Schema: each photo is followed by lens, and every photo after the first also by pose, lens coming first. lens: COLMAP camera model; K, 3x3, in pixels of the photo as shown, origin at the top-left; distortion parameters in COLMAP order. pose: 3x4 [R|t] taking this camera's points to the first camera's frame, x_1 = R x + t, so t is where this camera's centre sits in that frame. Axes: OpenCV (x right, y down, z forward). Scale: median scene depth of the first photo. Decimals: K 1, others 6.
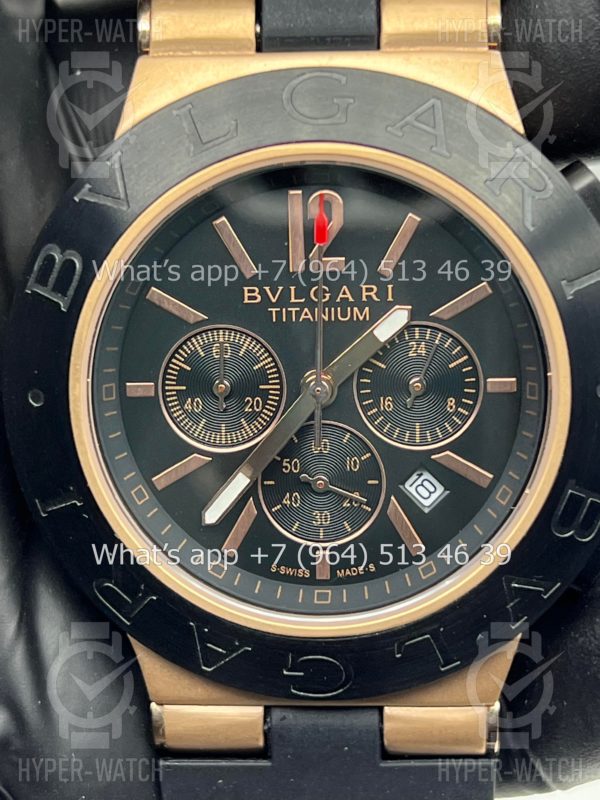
lens RADIAL K [[1888.4, 0, 300.0], [0, 1888.4, 400.0], [0, 0, 1]] dist [0.079971, 0.168932]
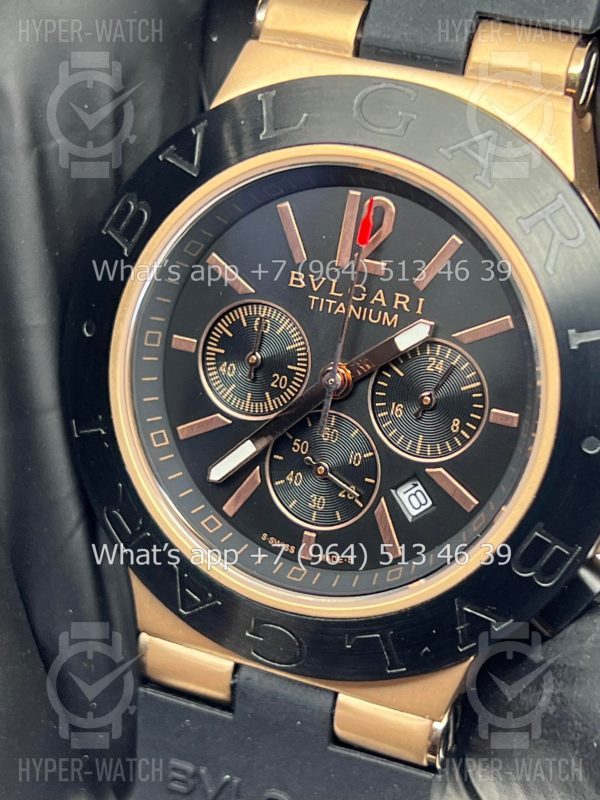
lens RADIAL K [[1888.4, 0, 300.0], [0, 1888.4, 400.0], [0, 0, 1]] dist [0.079971, 0.168932]
pose [[0.935558, 0.232878, -0.265516, 0.271867], [-0.234018, 0.971835, 0.027803, -0.019833], [0.264512, 0.036124, 0.963706, -0.016876]]
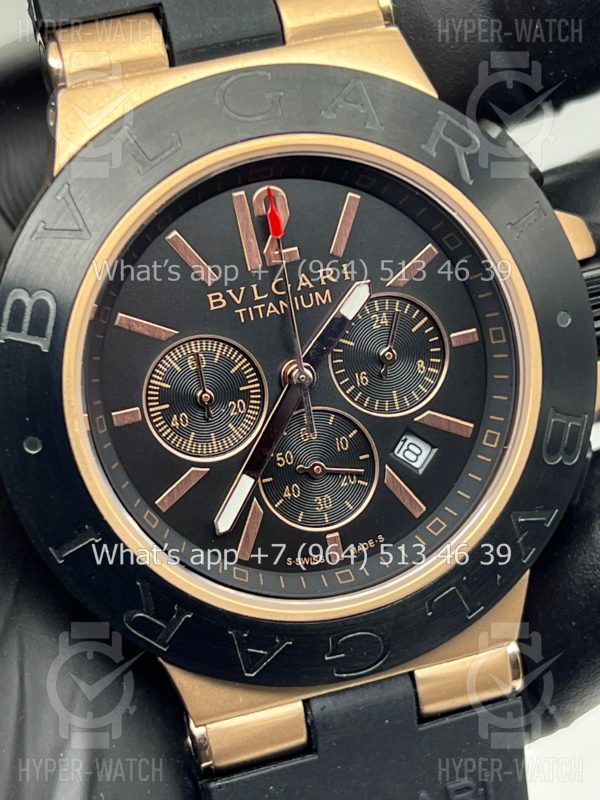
lens RADIAL K [[1888.4, 0, 300.0], [0, 1888.4, 400.0], [0, 0, 1]] dist [0.079971, 0.168932]
pose [[0.944494, -0.210094, 0.252568, -0.250164], [0.223857, 0.974256, -0.026709, 0.033342], [-0.240455, 0.081765, 0.967210, 0.011370]]
